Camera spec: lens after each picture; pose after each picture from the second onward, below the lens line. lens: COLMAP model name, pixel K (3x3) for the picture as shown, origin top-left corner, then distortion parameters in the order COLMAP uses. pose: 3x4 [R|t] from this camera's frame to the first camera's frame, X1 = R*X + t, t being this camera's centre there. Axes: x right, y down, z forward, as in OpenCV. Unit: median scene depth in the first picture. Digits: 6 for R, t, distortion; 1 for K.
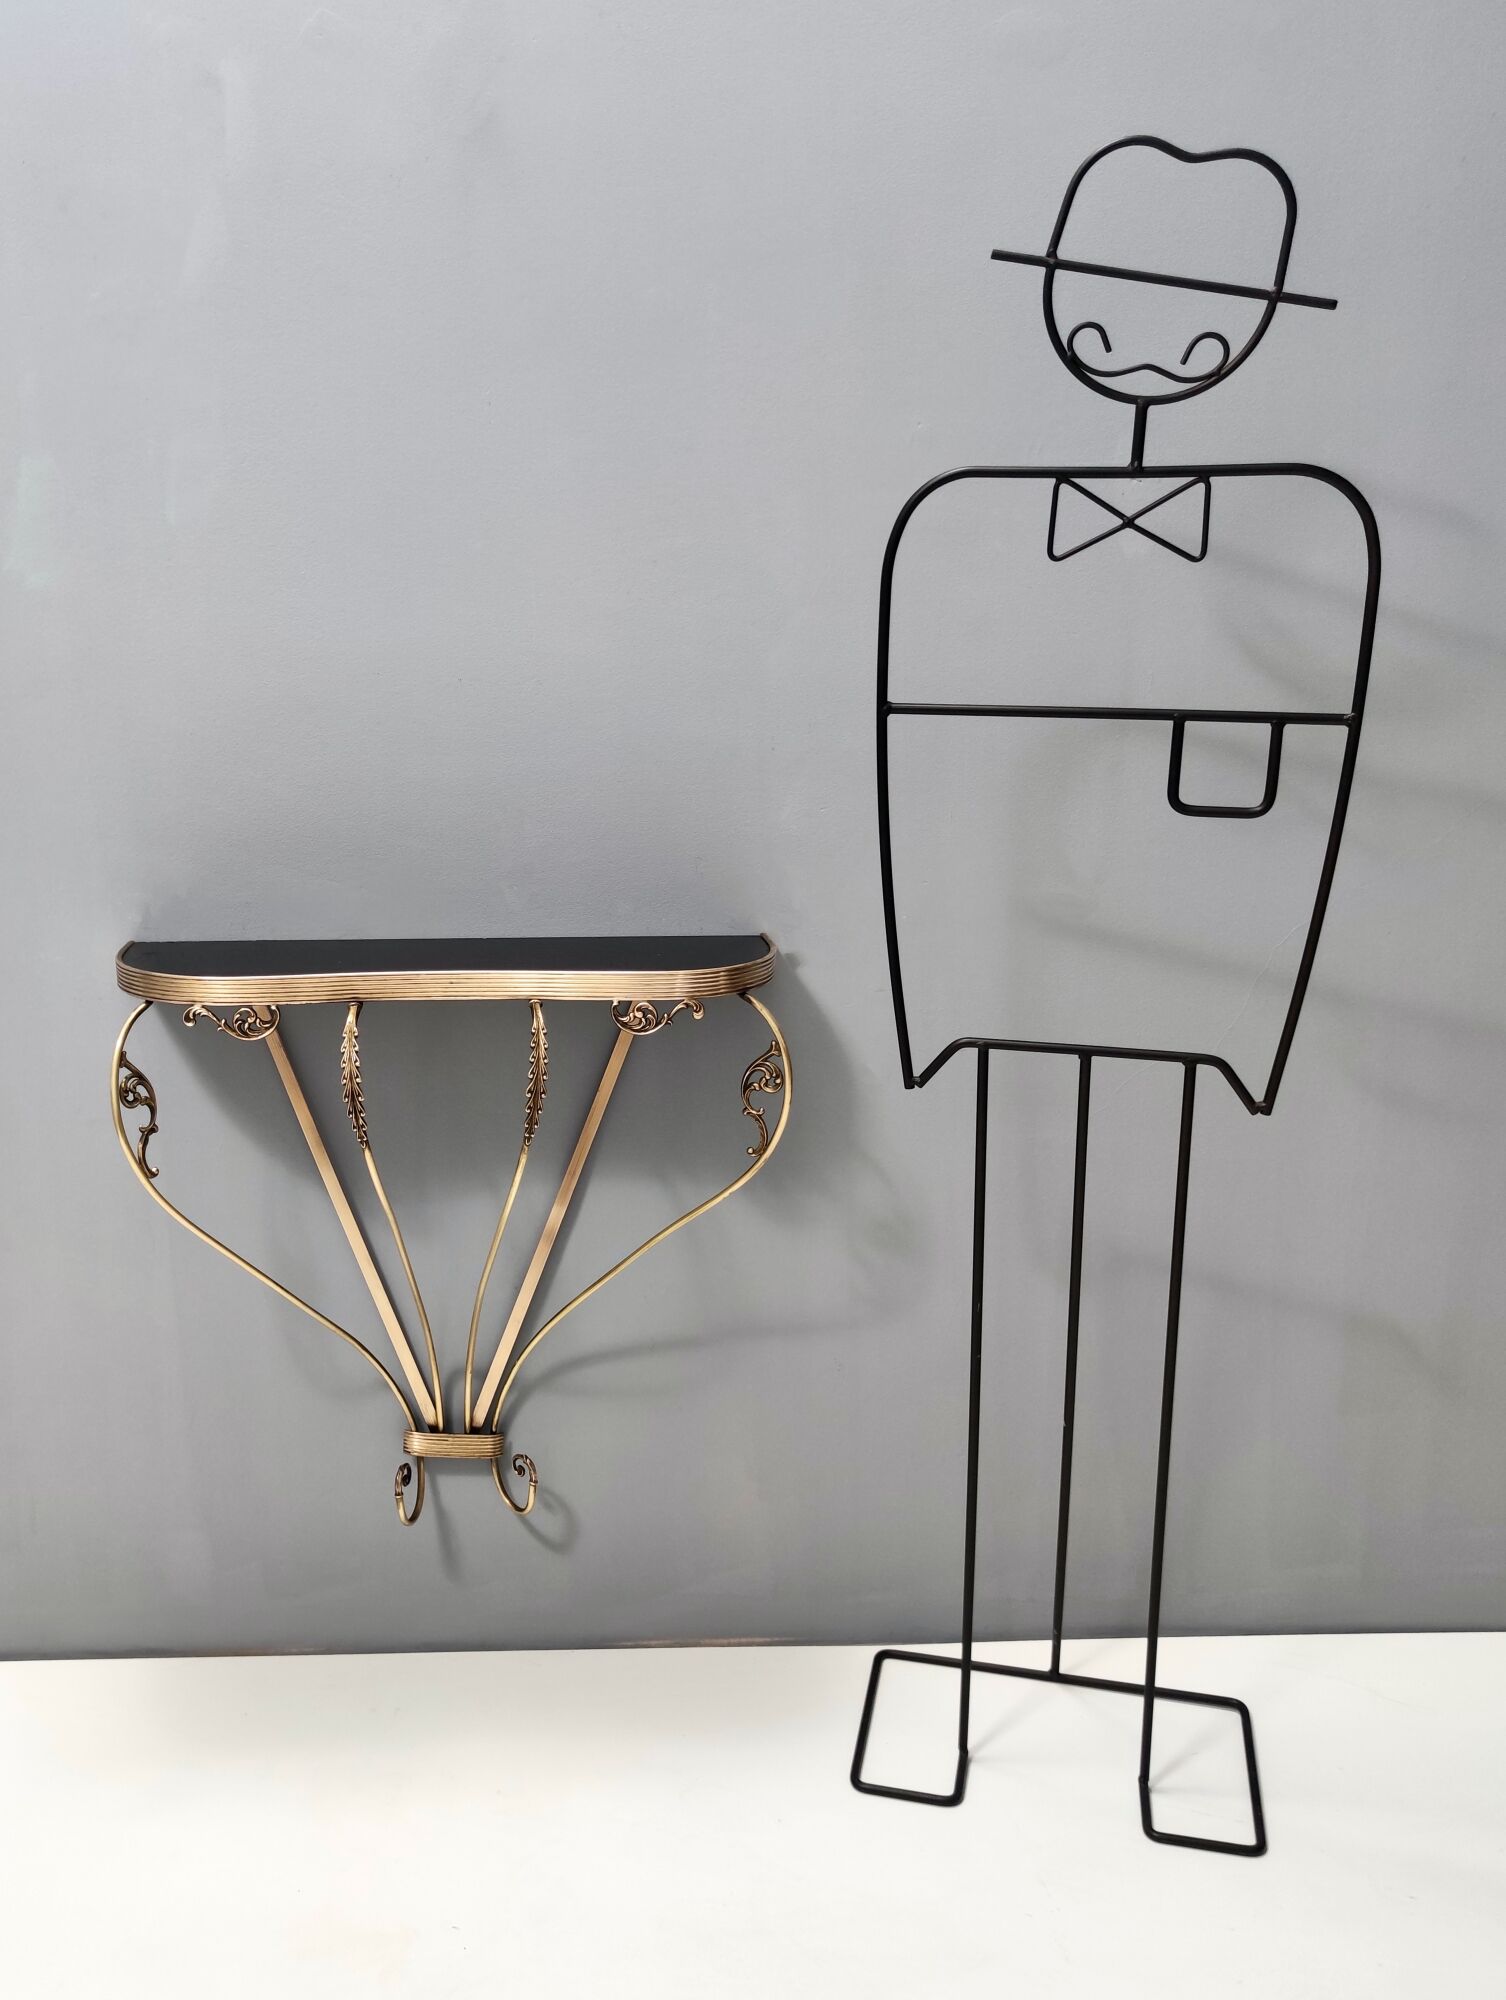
lens RADIAL K [[1947.3, 0, 587.4], [0, 1947.3, 1010.2], [0, 0, 1]] dist [0.080029, 0.000000]
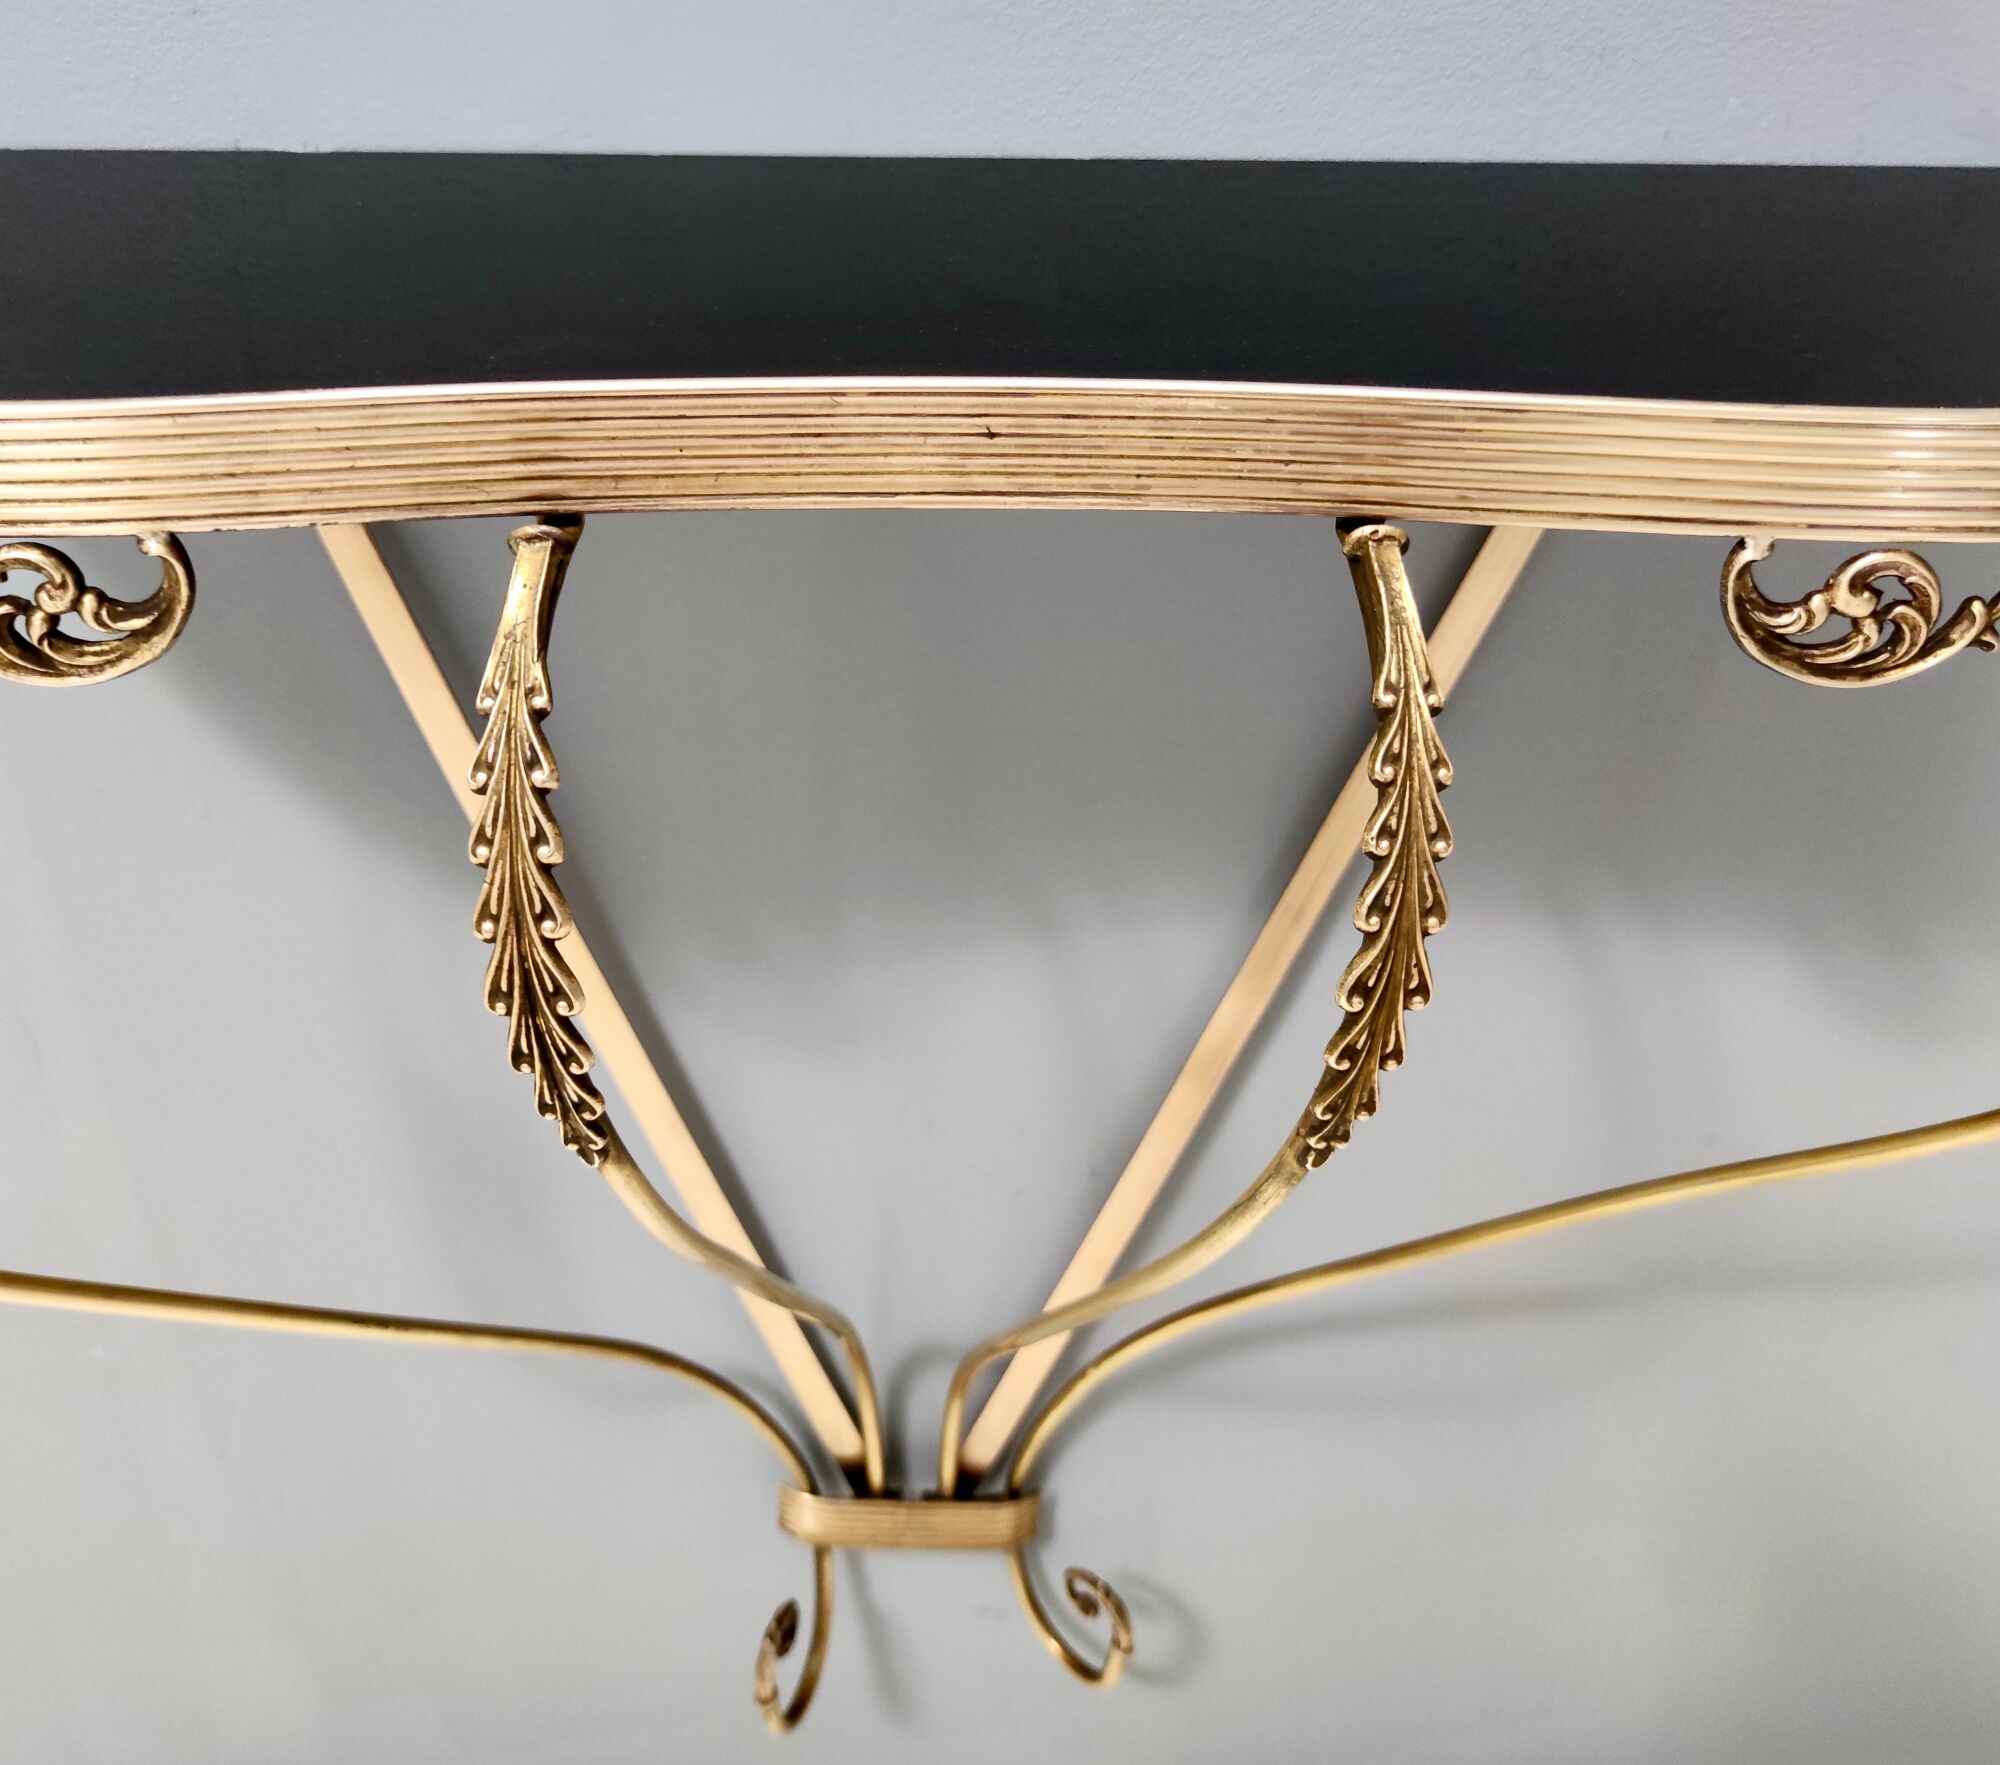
lens RADIAL K [[2043.7, 0, 942.3], [0, 2043.7, 692.3], [0, 0, 1]] dist [0.014350, 0.000000]
pose [[0.999565, 0.026578, -0.012753, -0.066767], [-0.021990, 0.960357, 0.277904, -0.046035], [0.019634, -0.277502, 0.960524, 0.724652]]
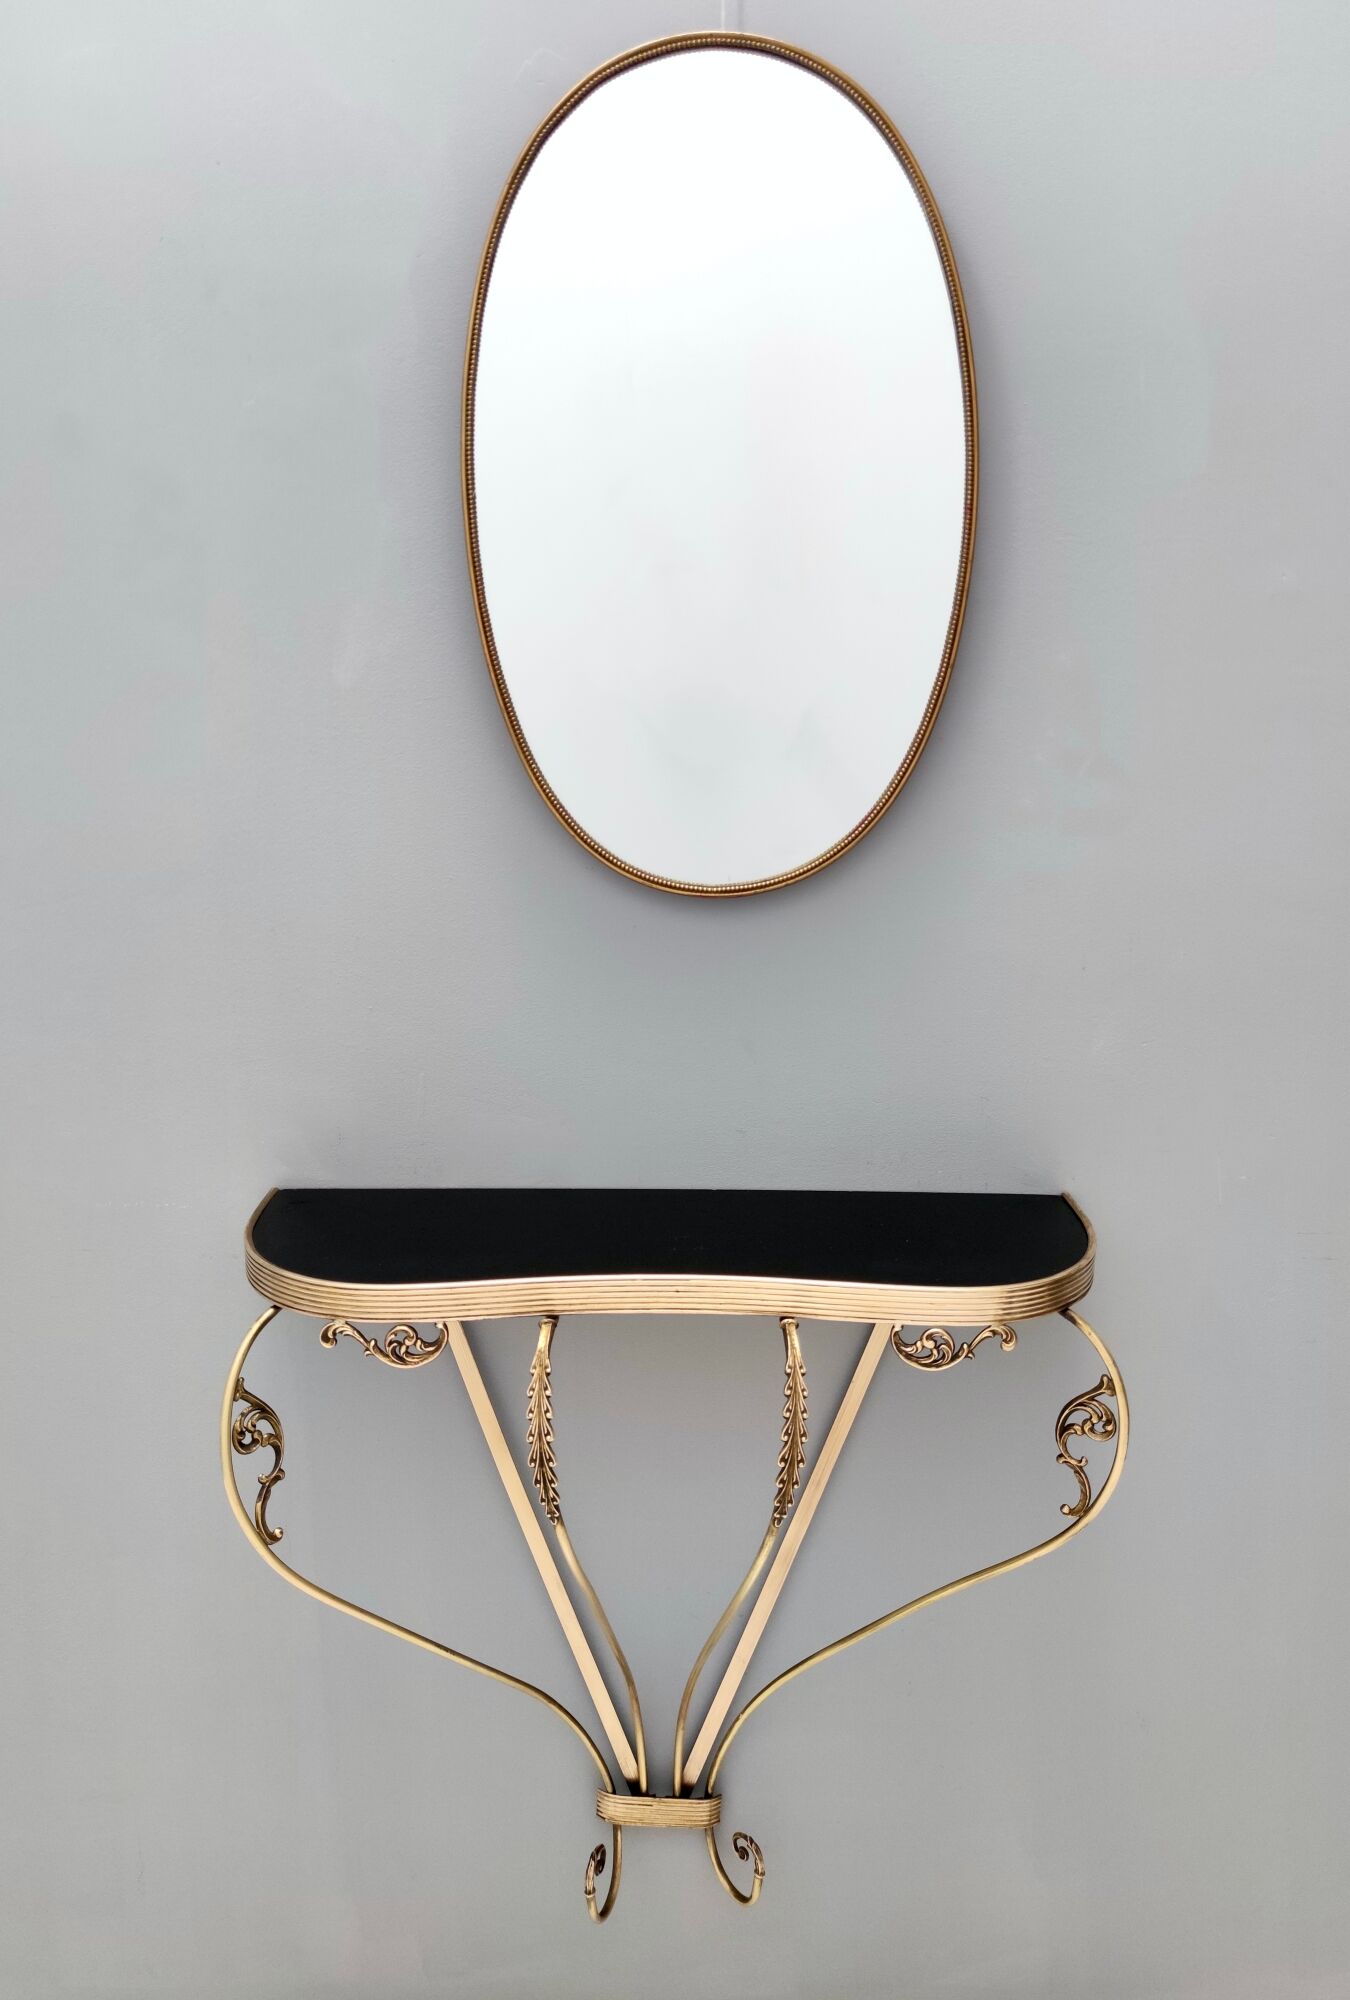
lens RADIAL K [[1546.6, 0, 694.3], [0, 1546.6, 930.6], [0, 0, 1]] dist [0.044814, -0.005689]
pose [[0.999214, 0.020087, -0.034182, -0.042770], [-0.021863, 0.998388, -0.052380, -0.114043], [0.033074, 0.053087, 0.998042, 0.371295]]
